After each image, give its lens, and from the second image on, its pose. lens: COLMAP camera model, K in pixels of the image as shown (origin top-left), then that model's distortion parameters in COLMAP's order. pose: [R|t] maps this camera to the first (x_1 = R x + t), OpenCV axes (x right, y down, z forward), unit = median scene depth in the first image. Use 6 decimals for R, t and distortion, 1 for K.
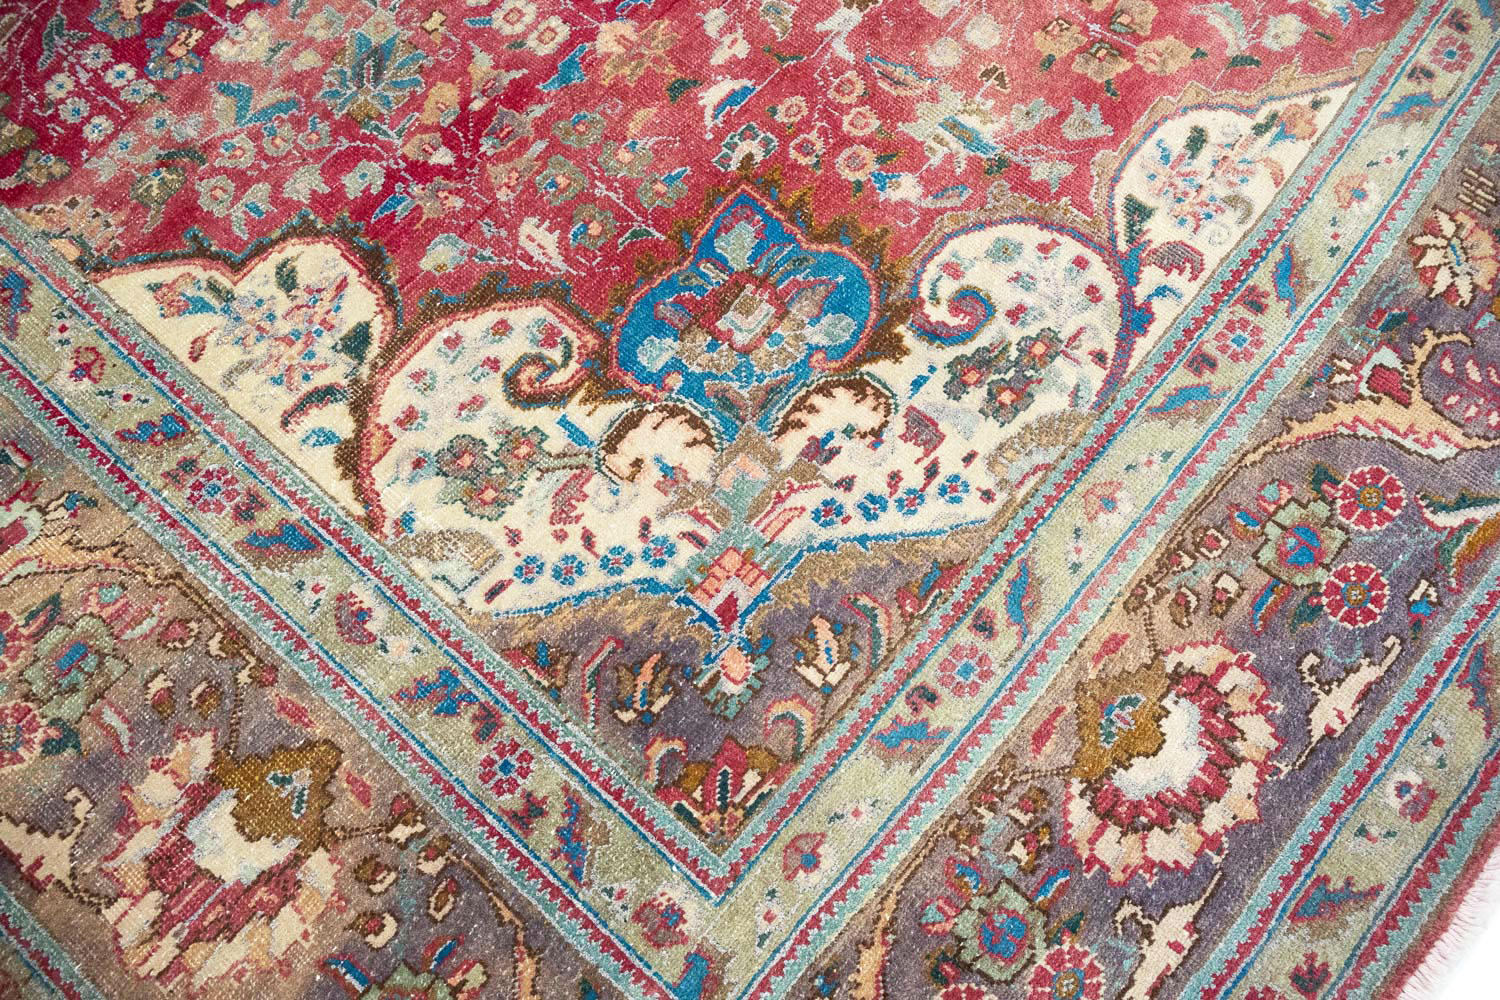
lens RADIAL K [[1241.4, 0, 738.3], [0, 1241.4, 494.1], [0, 0, 1]] dist [-0.004524, 0.007045]
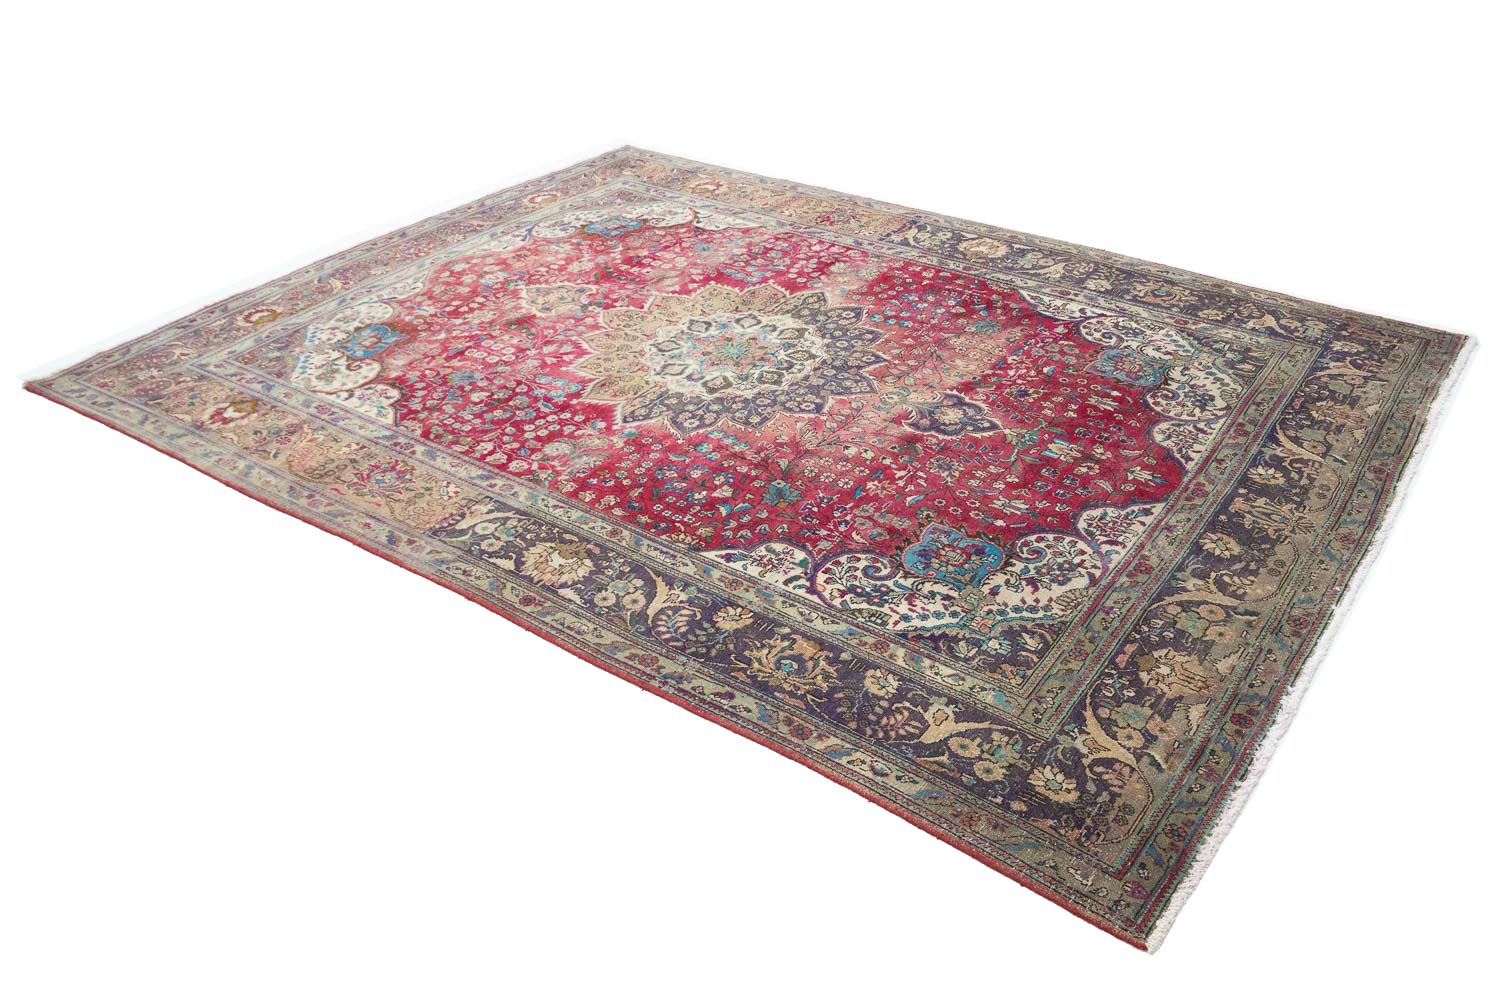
lens RADIAL K [[1241.4, 0, 728.2], [0, 1241.4, 513.2], [0, 0, 1]] dist [-0.004524, 0.007045]
pose [[-0.997304, 0.073276, -0.003793, -0.327656], [-0.019924, -0.220700, 0.975138, -4.953000], [0.070618, 0.972585, 0.221565, 1.067539]]
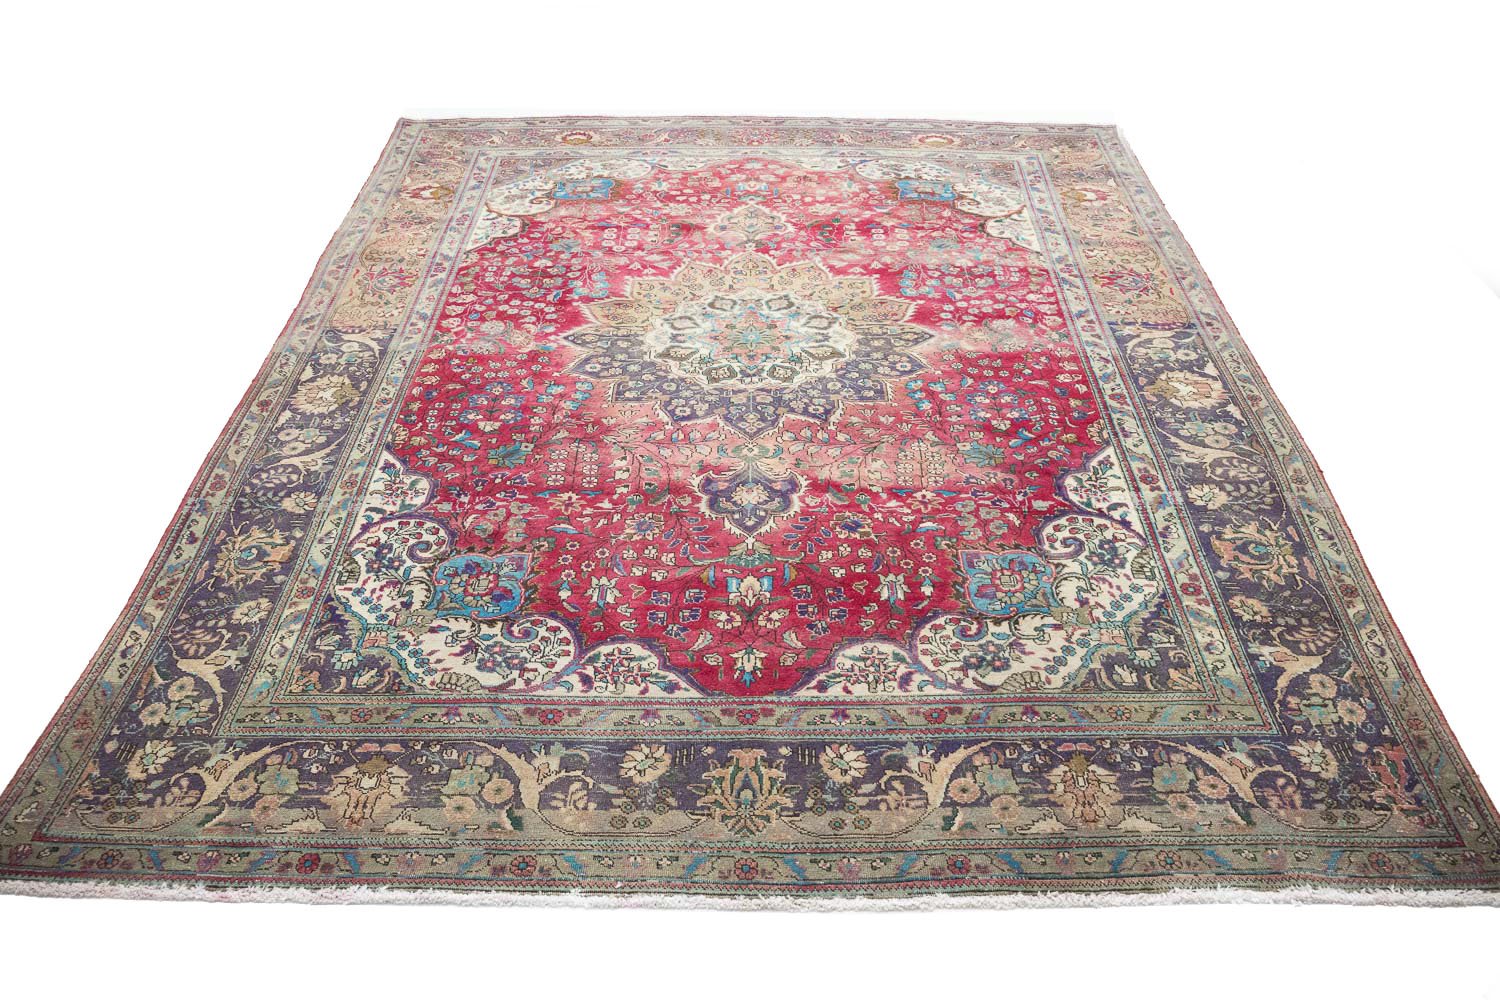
lens RADIAL K [[1241.4, 0, 730.3], [0, 1241.4, 495.9], [0, 0, 1]] dist [-0.004524, 0.007045]
pose [[-0.617106, -0.453521, 0.643039, -2.807724], [0.743273, -0.067694, 0.665554, -3.563914], [-0.258313, 0.888671, 0.378865, 0.514087]]
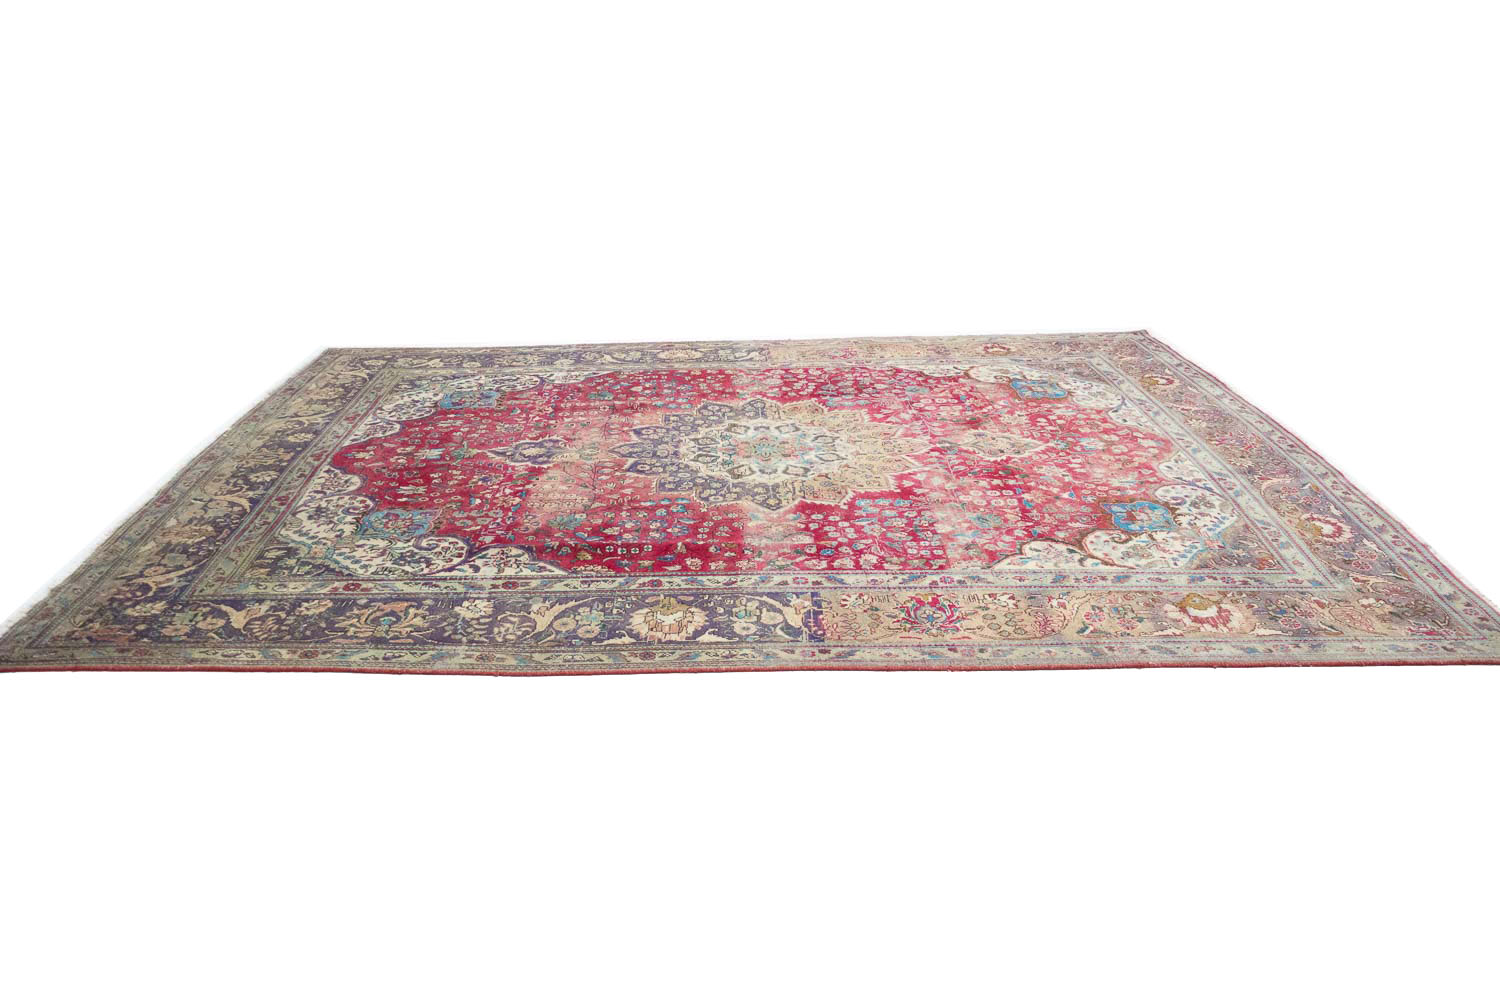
lens RADIAL K [[1241.4, 0, 734.8], [0, 1241.4, 498.6], [0, 0, 1]] dist [-0.004524, 0.007045]
pose [[0.776849, -0.217327, 0.590995, -2.823993], [0.586057, 0.592819, -0.552361, 1.038557], [-0.230310, 0.775458, 0.587896, -0.736859]]
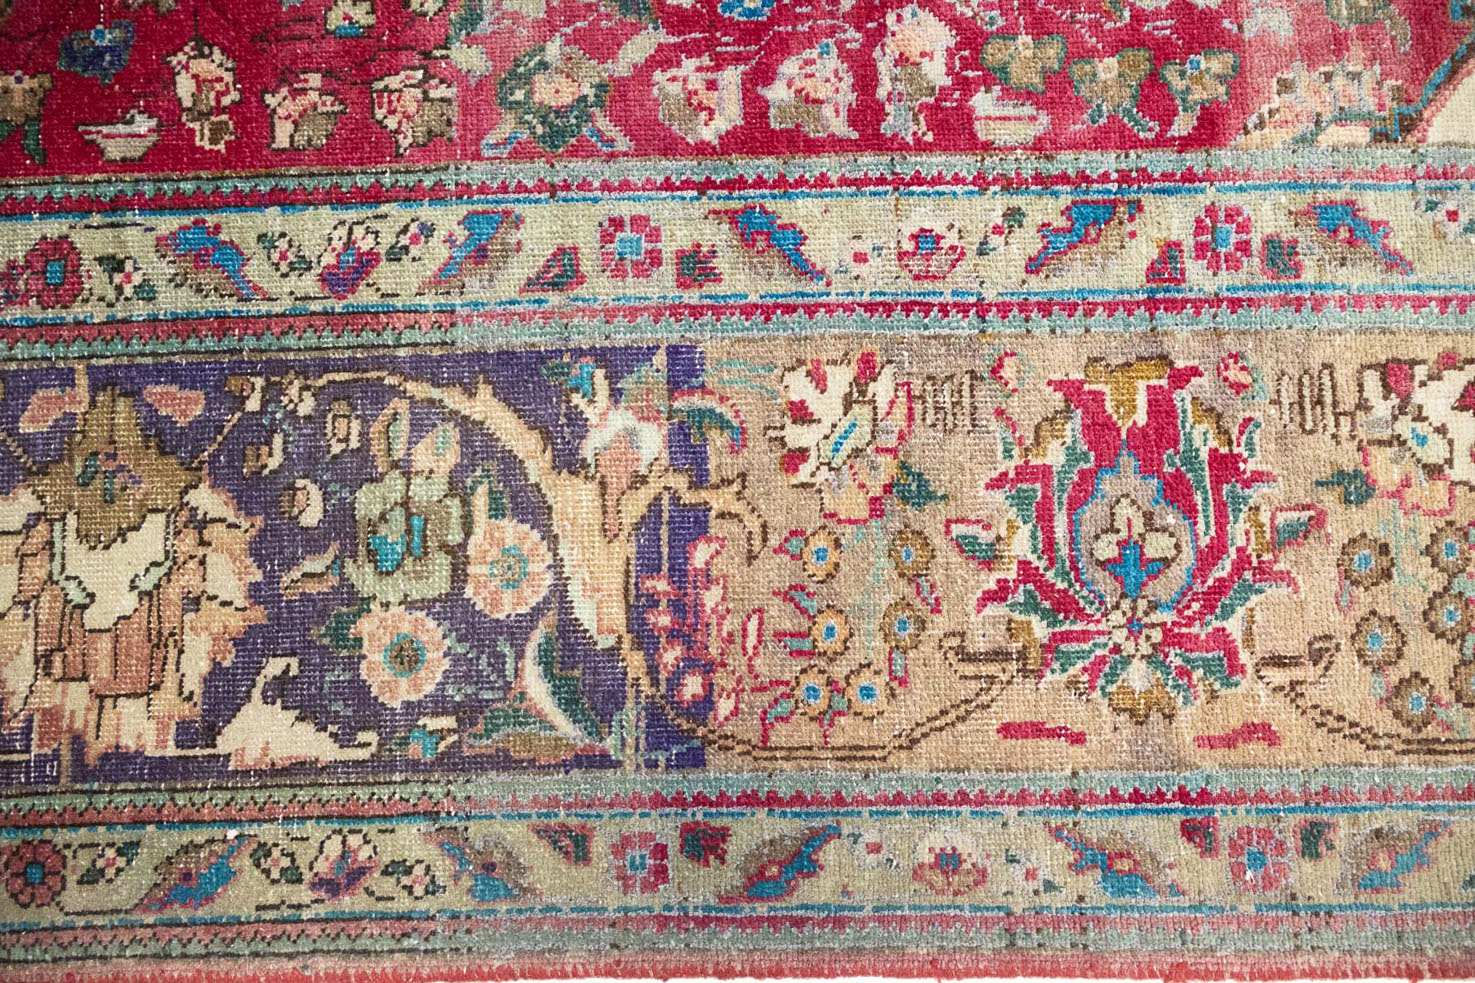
lens RADIAL K [[1220.7, 0, 742.0], [0, 1220.7, 490.3], [0, 0, 1]] dist [-0.004524, 0.007045]
pose [[0.758109, -0.644438, 0.099853, -1.067619], [0.611366, 0.755627, 0.235074, -0.445515], [-0.226942, -0.117165, 0.966835, 0.415805]]
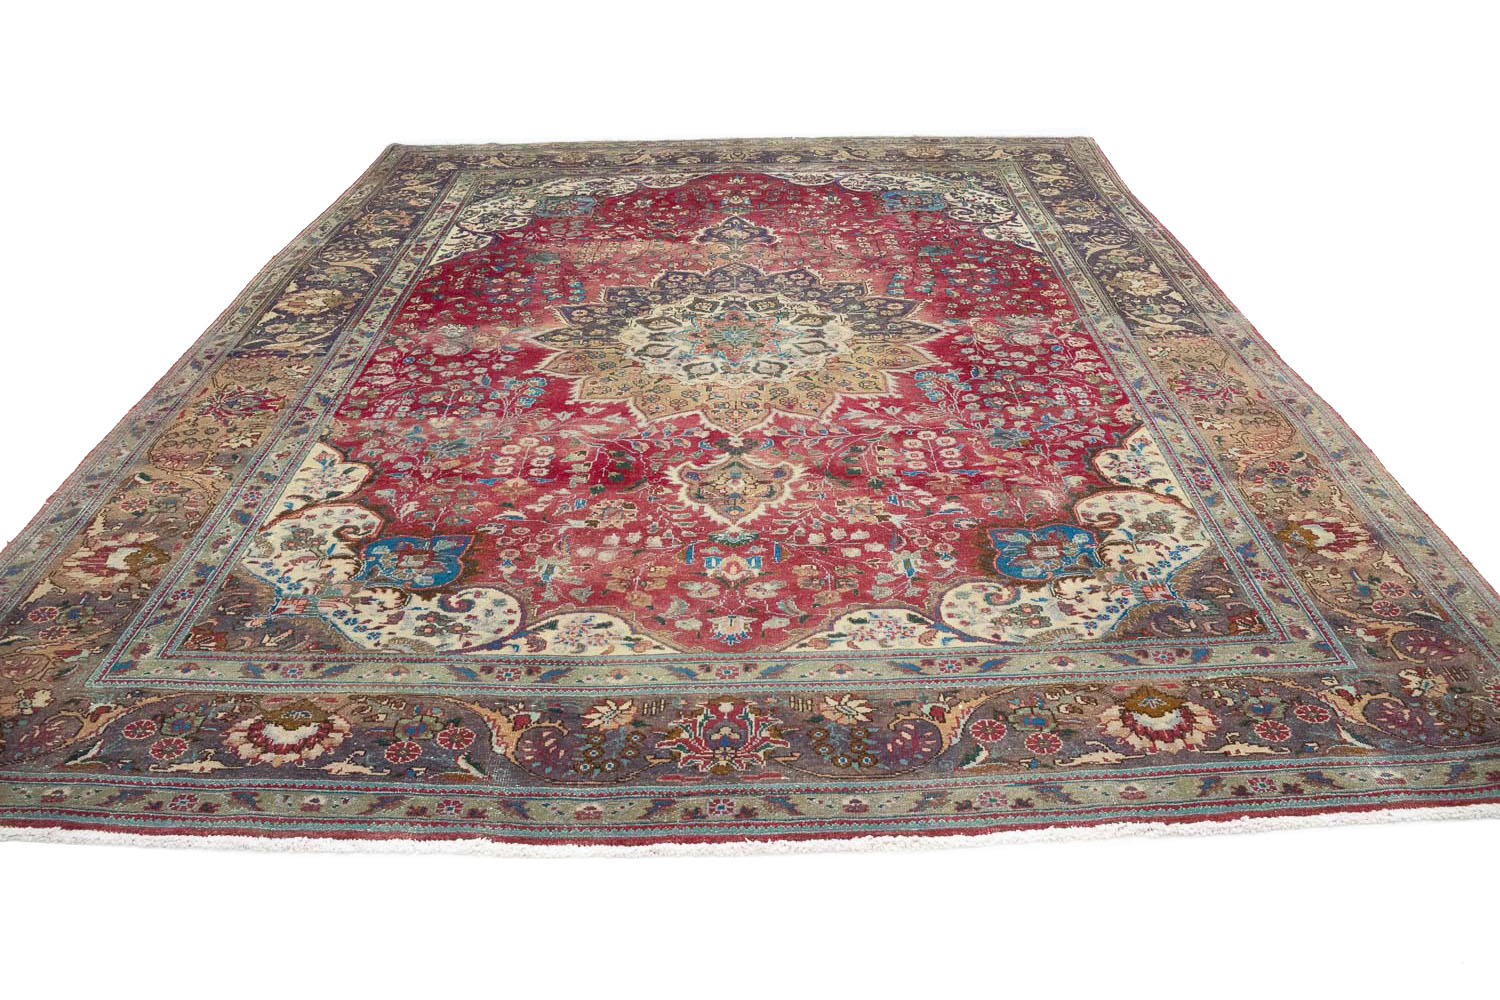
lens RADIAL K [[1241.4, 0, 738.7], [0, 1241.4, 463.7], [0, 0, 1]] dist [-0.004524, 0.007045]
pose [[0.629763, 0.415135, -0.656553, 1.831175], [-0.730350, 0.604298, -0.318455, 0.038106], [0.264552, 0.680064, 0.683758, -0.519039]]
